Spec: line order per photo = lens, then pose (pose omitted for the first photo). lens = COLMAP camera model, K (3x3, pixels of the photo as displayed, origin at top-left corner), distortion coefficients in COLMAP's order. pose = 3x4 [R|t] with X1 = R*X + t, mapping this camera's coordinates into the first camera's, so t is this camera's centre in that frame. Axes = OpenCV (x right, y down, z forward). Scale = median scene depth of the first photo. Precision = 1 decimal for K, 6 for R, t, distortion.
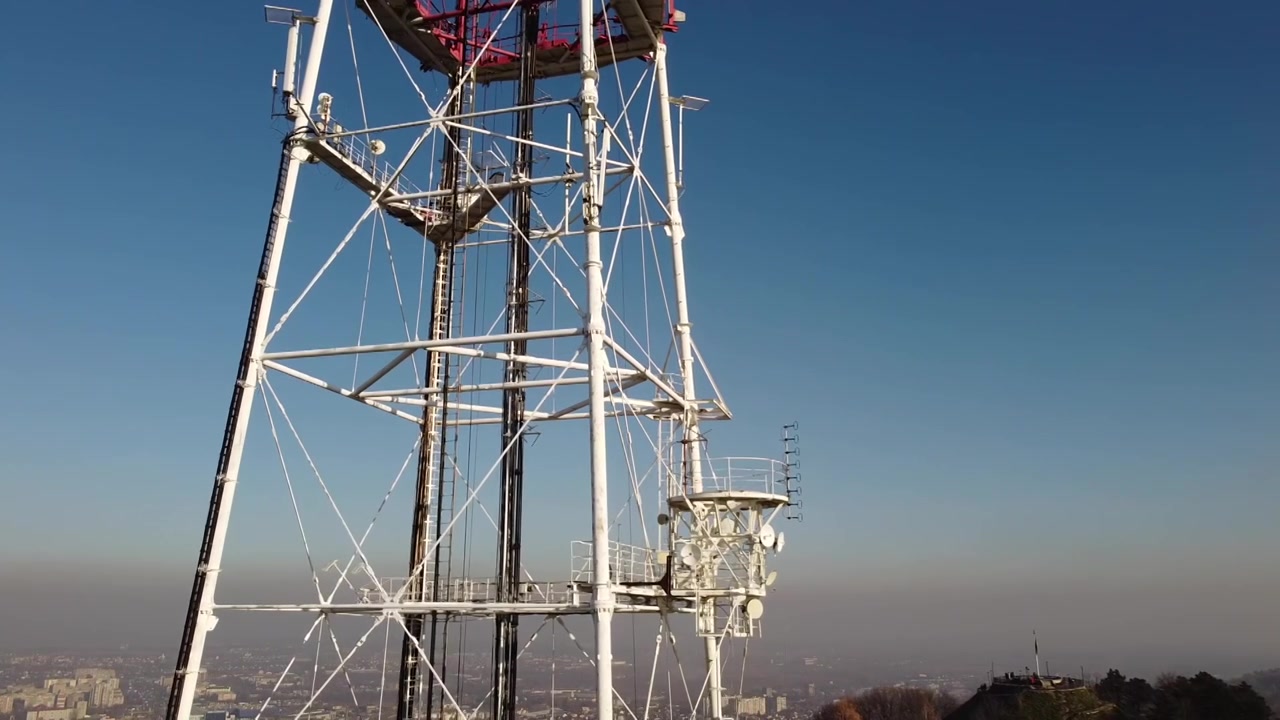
lens RADIAL K [[1026.2, 0, 640.0], [0, 1026.2, 360.0], [0, 0, 1]] dist [-0.002255, -0.009354]
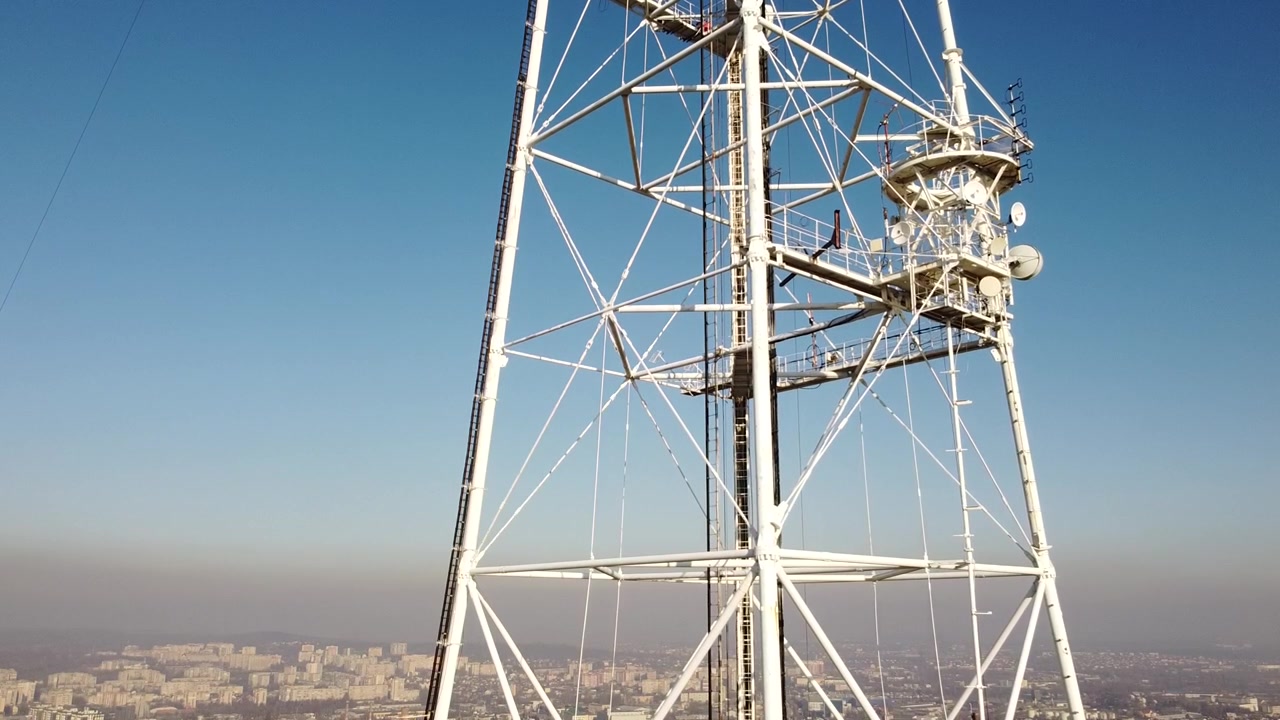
lens RADIAL K [[1002.9, 0, 640.0], [0, 1002.9, 360.0], [0, 0, 1]] dist [0.051907, -0.001009]
pose [[0.848895, -0.129480, -0.512458, 0.267729], [0.129537, 0.990928, -0.035793, 0.269412], [0.512443, -0.035998, 0.857966, 0.067947]]
